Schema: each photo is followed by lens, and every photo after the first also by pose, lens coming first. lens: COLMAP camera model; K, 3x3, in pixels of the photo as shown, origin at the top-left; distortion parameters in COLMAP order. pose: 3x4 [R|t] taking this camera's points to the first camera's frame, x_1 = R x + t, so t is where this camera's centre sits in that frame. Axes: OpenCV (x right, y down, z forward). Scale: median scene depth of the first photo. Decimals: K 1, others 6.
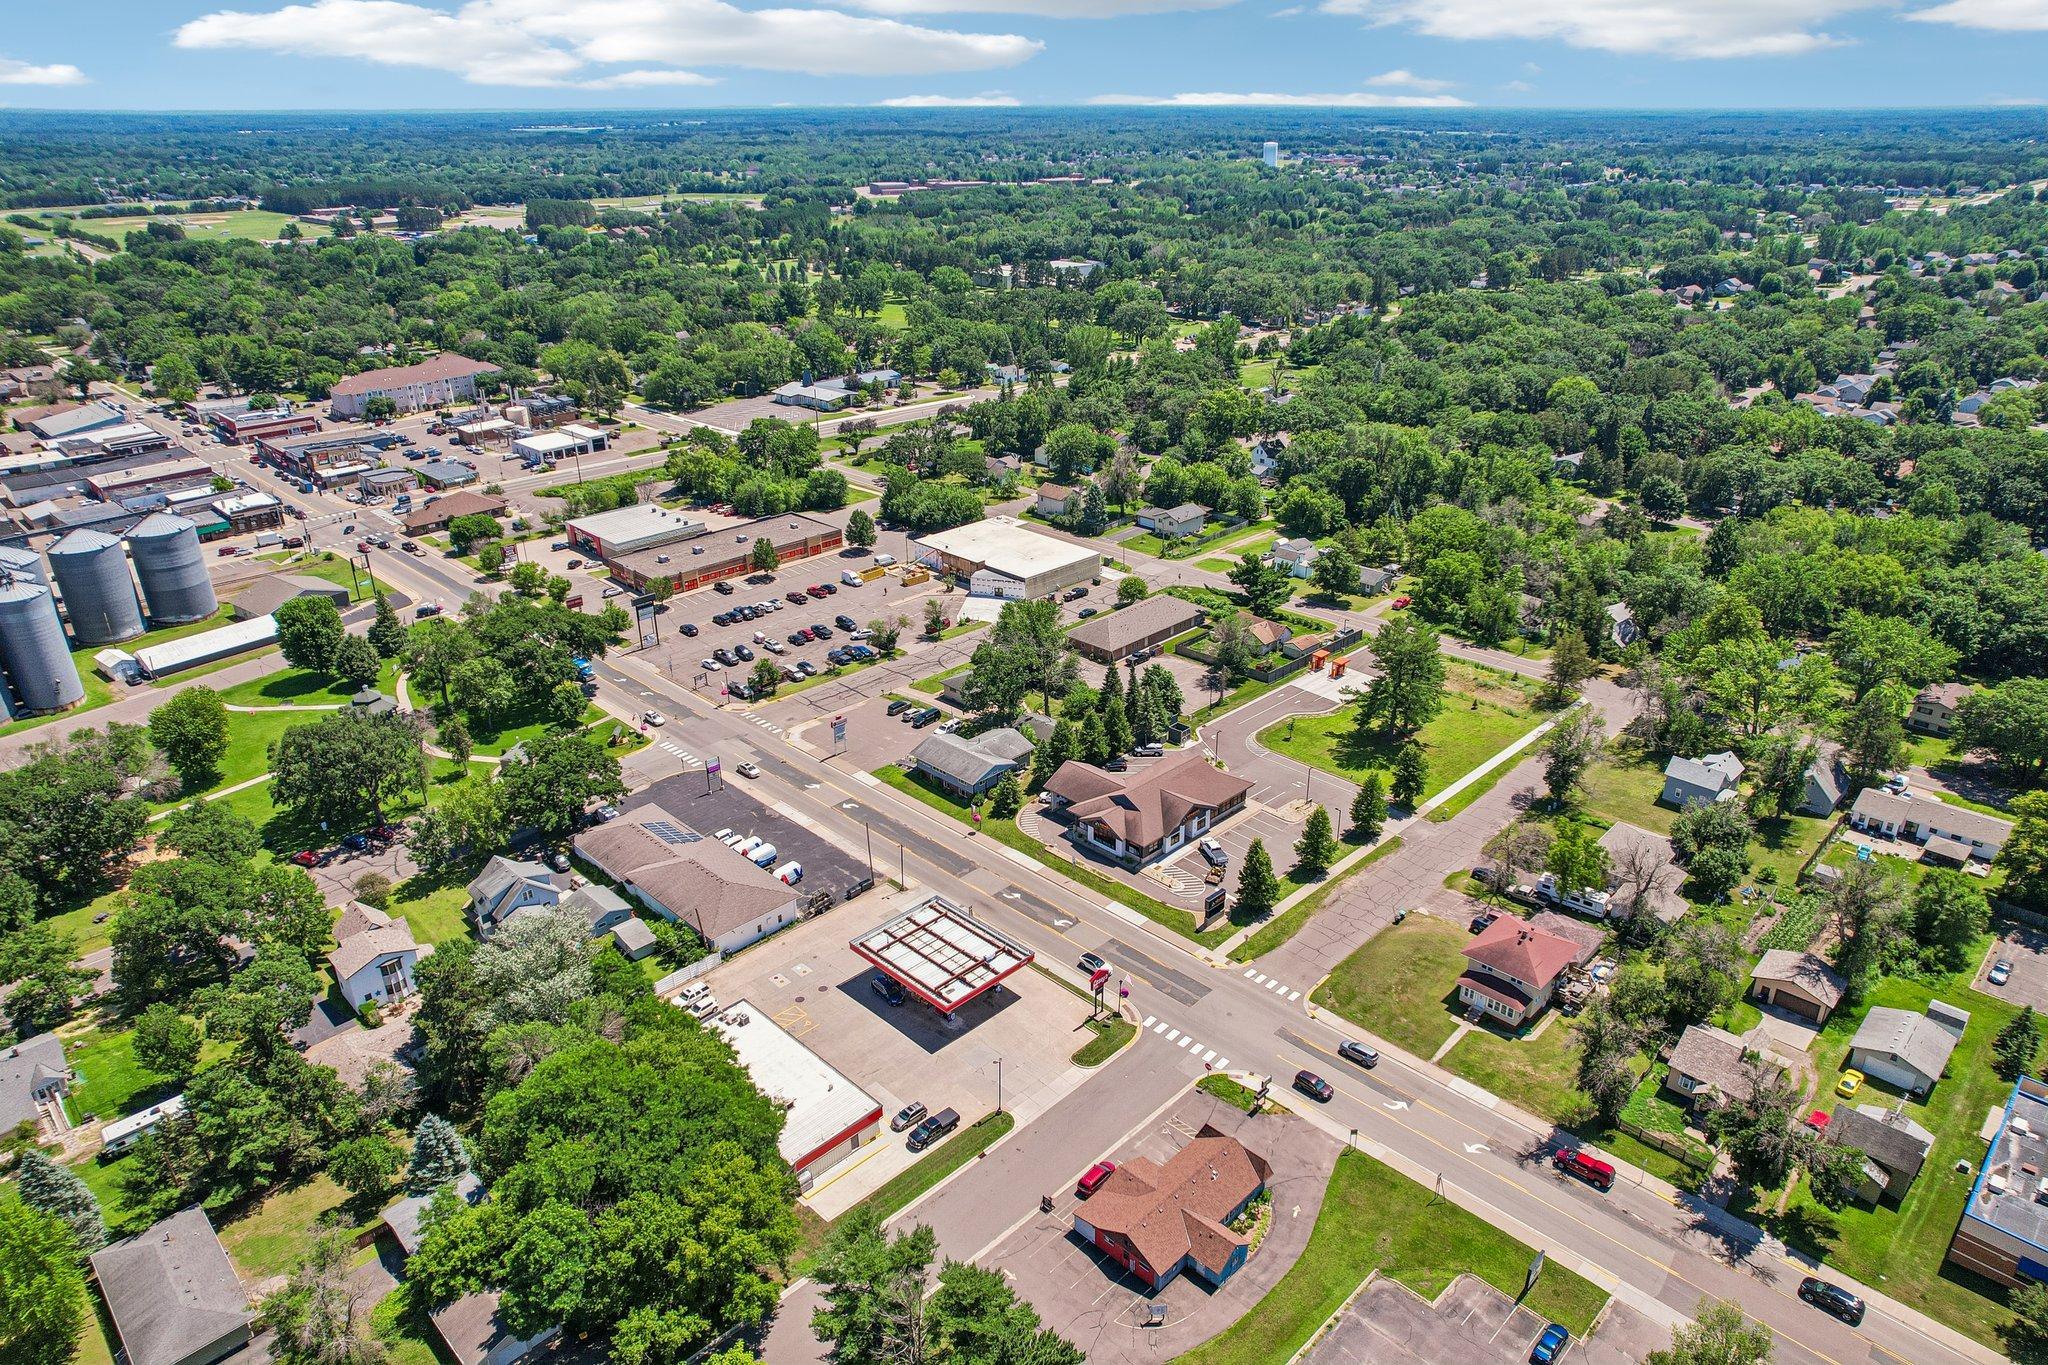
lens RADIAL K [[1307.3, 0, 1038.6], [0, 1307.3, 683.7], [0, 0, 1]] dist [-0.082111, 0.076404]
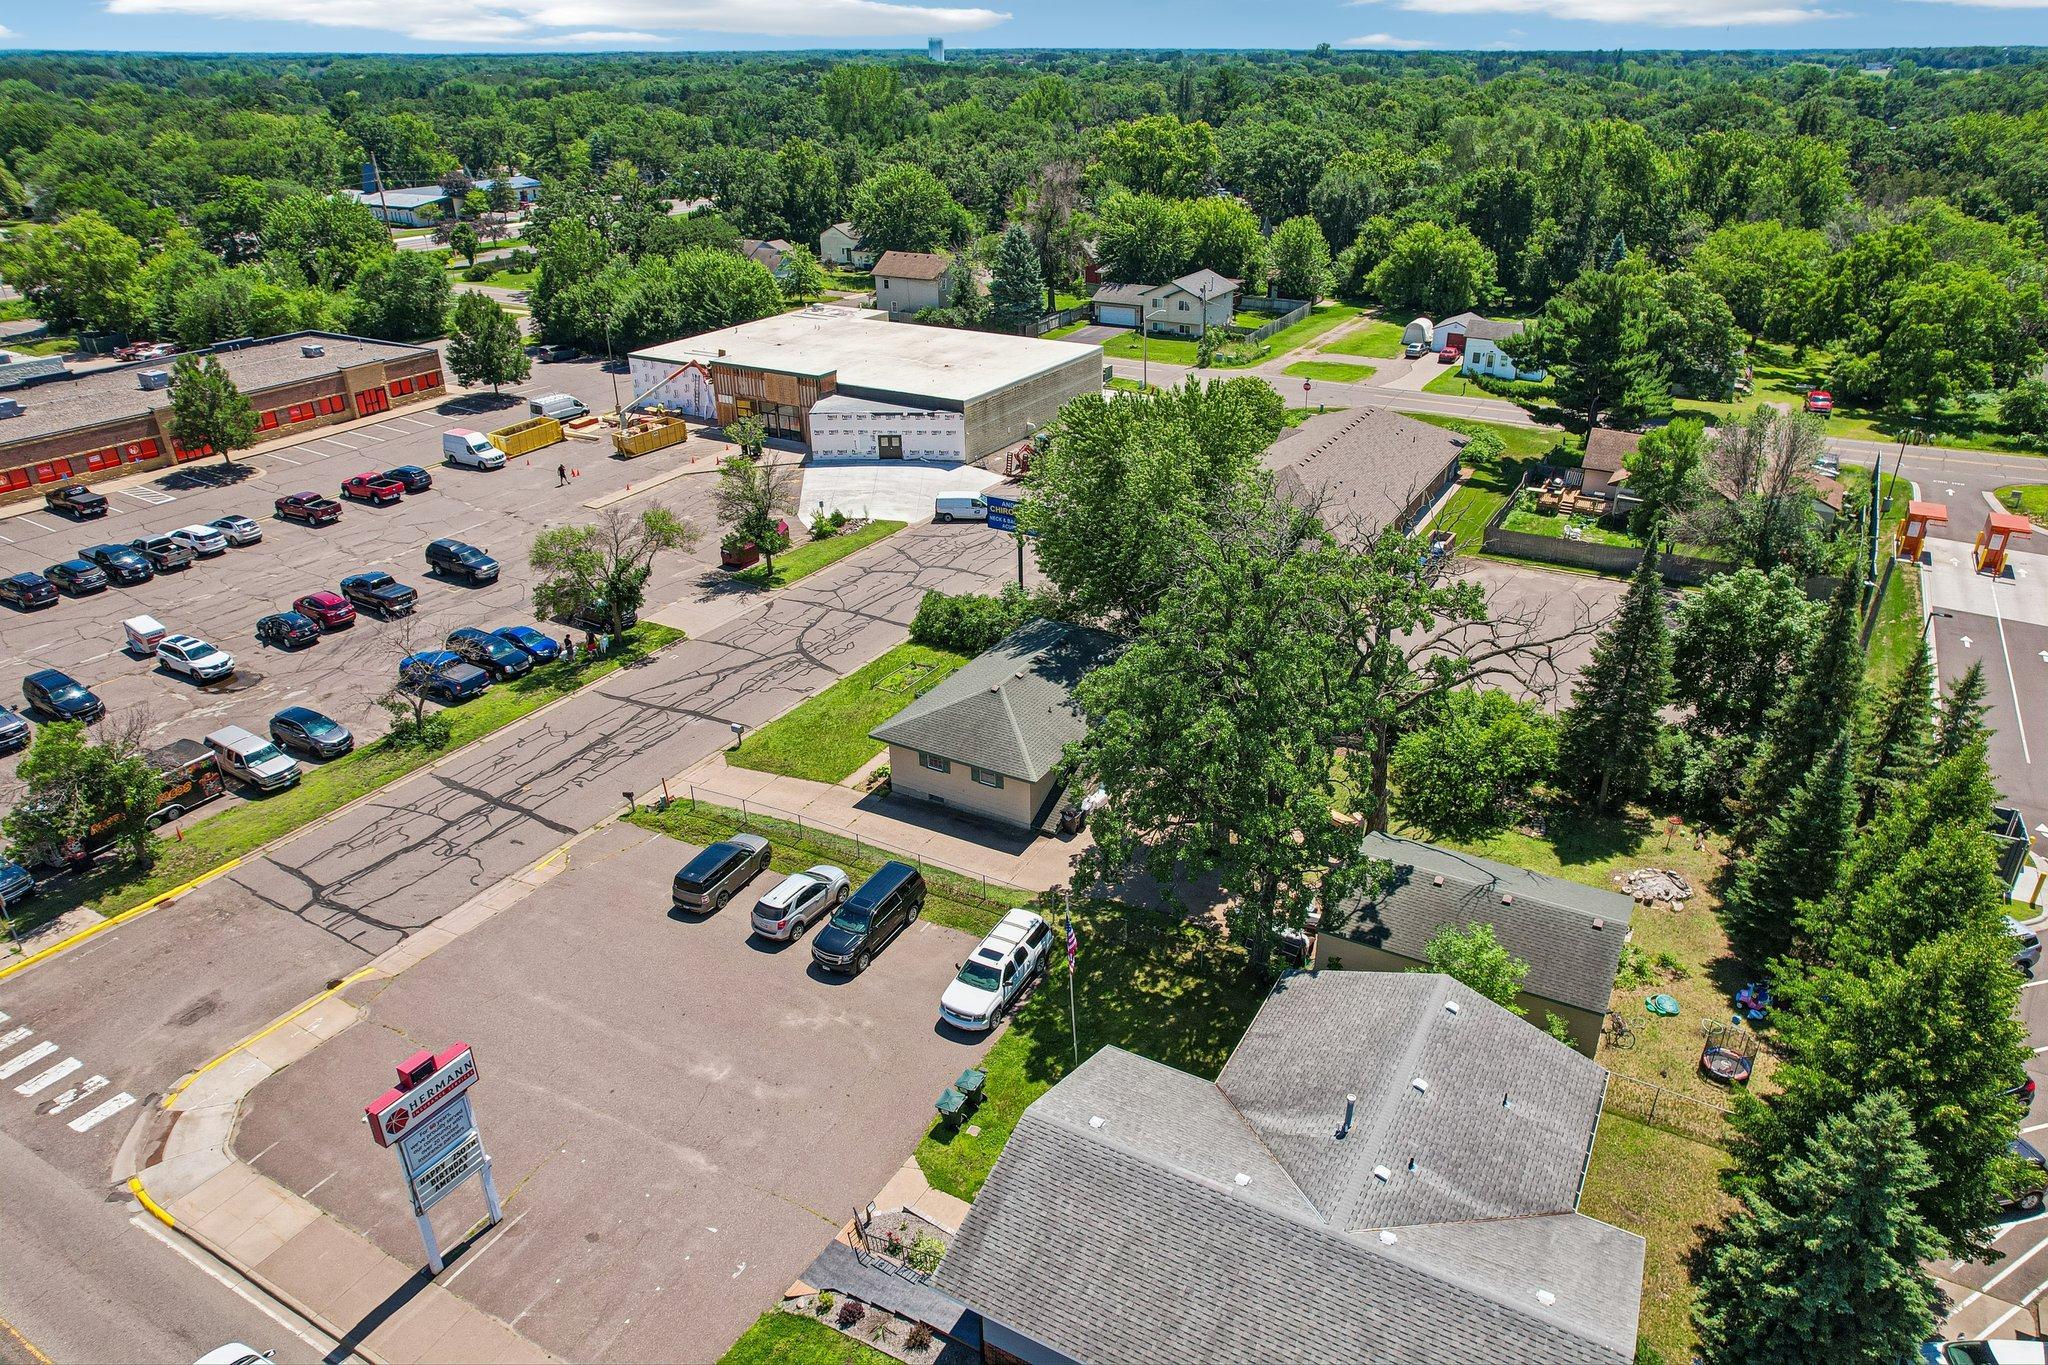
lens RADIAL K [[1288.2, 0, 1039.7], [0, 1288.2, 714.2], [0, 0, 1]] dist [-0.039872, 0.002365]
pose [[0.965959, -0.119500, 0.229440, -0.088165], [0.105826, 0.991843, 0.071050, -0.016921], [-0.236059, -0.044351, 0.970726, 0.669795]]
